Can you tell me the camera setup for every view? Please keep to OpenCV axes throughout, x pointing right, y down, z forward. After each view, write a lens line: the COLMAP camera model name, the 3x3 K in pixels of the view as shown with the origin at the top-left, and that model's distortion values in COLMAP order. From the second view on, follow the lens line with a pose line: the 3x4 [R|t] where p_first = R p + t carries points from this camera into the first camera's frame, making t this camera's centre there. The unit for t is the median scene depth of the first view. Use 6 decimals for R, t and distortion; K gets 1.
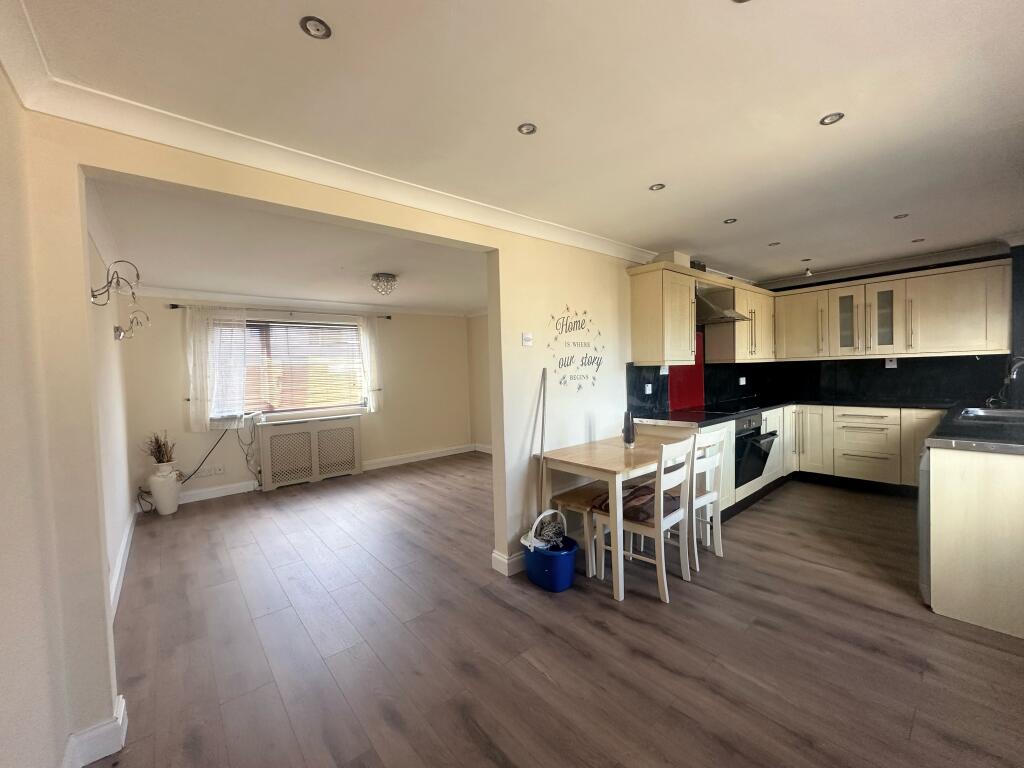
lens RADIAL K [[409.6, 0, 513.3], [0, 409.6, 380.8], [0, 0, 1]] dist [0.000085, 0.000408]
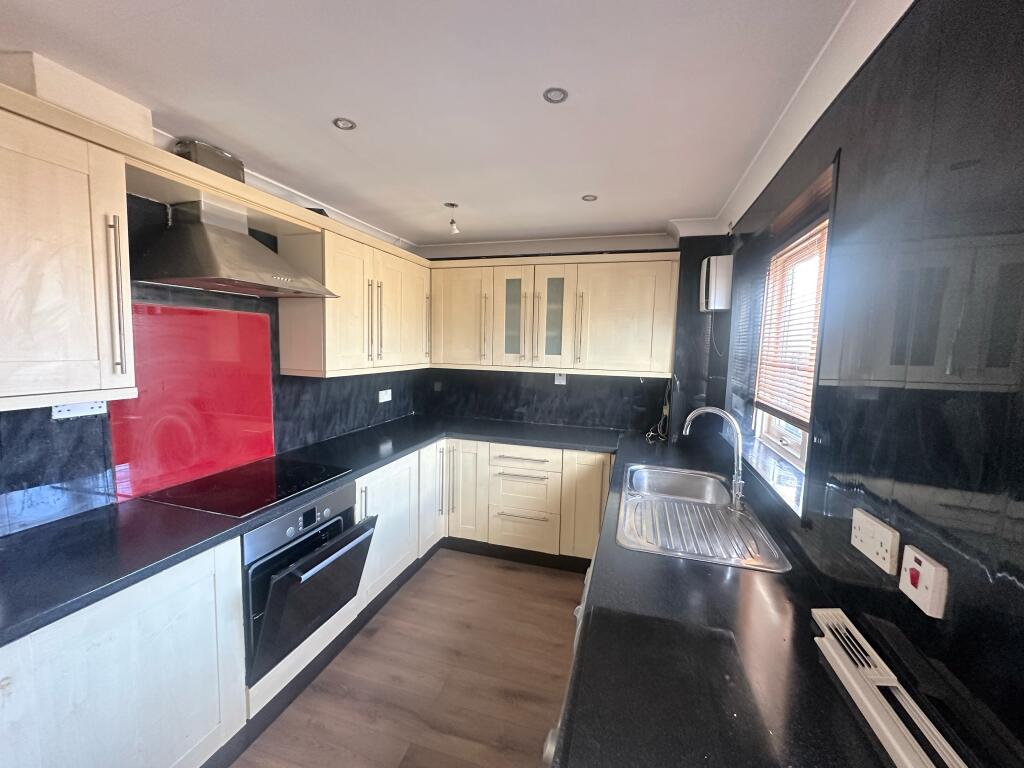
lens RADIAL K [[409.6, 0, 513.7], [0, 409.6, 384.7], [0, 0, 1]] dist [0.000085, 0.000408]
pose [[0.841317, -0.002742, 0.540535, 0.462822], [-0.035899, 0.997496, 0.060935, -0.075788], [-0.539349, -0.070671, 0.839112, 0.434812]]
